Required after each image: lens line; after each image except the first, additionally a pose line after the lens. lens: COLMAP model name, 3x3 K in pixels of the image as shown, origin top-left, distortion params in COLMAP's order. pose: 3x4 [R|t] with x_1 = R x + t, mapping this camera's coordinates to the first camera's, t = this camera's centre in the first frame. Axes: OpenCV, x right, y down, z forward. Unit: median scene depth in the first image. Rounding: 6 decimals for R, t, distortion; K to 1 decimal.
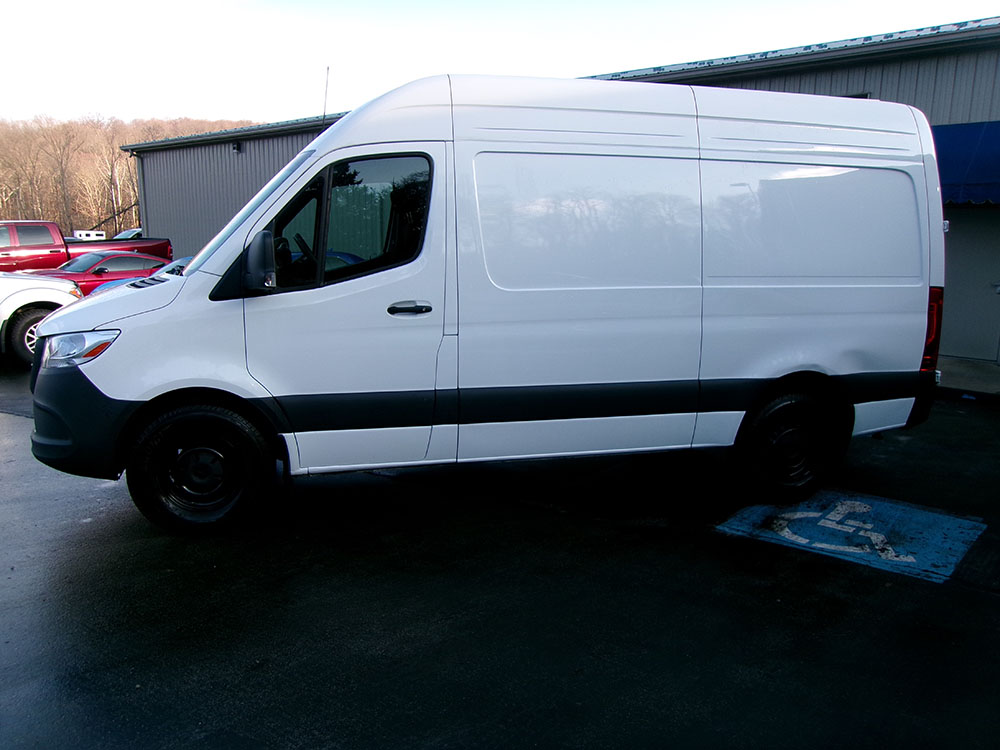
lens RADIAL K [[769.0, 0, 499.4], [0, 769.0, 400.1], [0, 0, 1]] dist [0.013326, 0.006856]
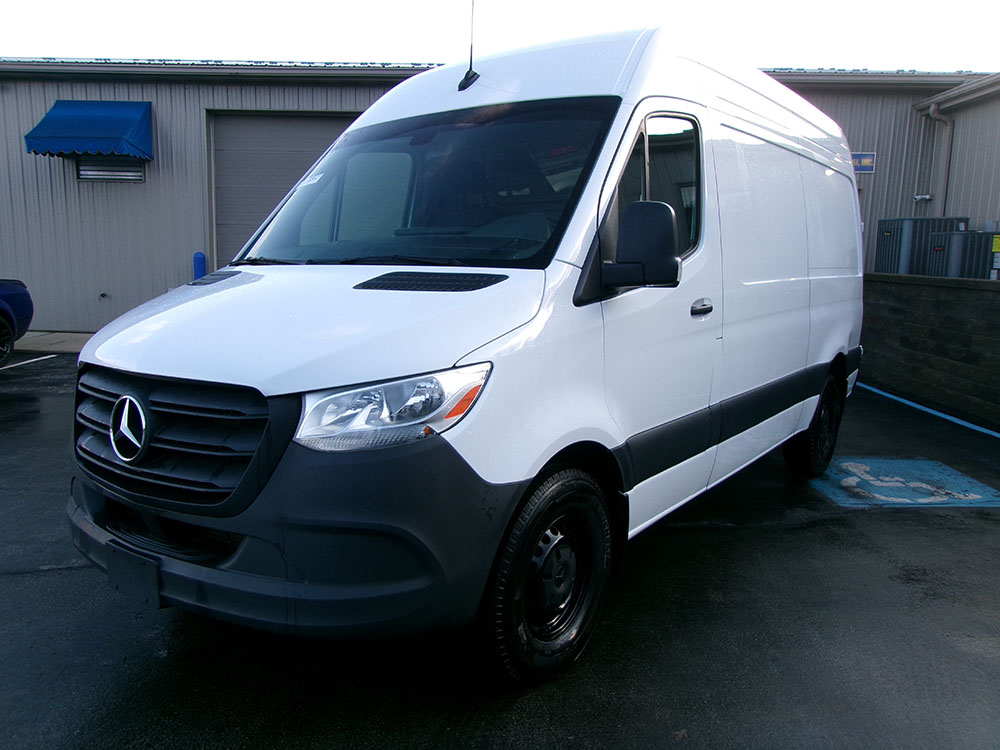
lens RADIAL K [[792.3, 0, 500.6], [0, 792.3, 357.1], [0, 0, 1]] dist [-0.008360, -0.002574]
pose [[0.783447, -0.081739, 0.616060, -0.728840], [0.122360, 0.992196, -0.023962, -0.065886], [-0.609294, 0.094154, 0.787334, 0.416320]]
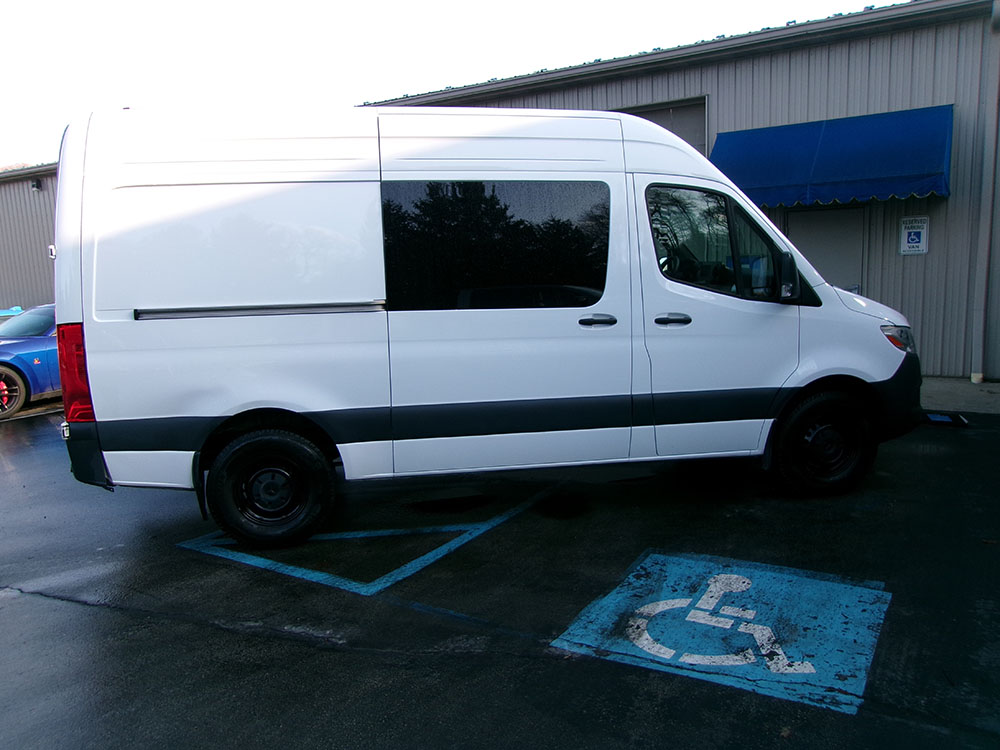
lens RADIAL K [[782.8, 0, 498.3], [0, 782.8, 396.3], [0, 0, 1]] dist [0.006728, 0.008993]
pose [[0.985849, -0.076322, 0.149255, 0.141065], [0.083287, 0.995683, -0.040974, -0.038131], [-0.145483, 0.052825, 0.987949, 0.274501]]
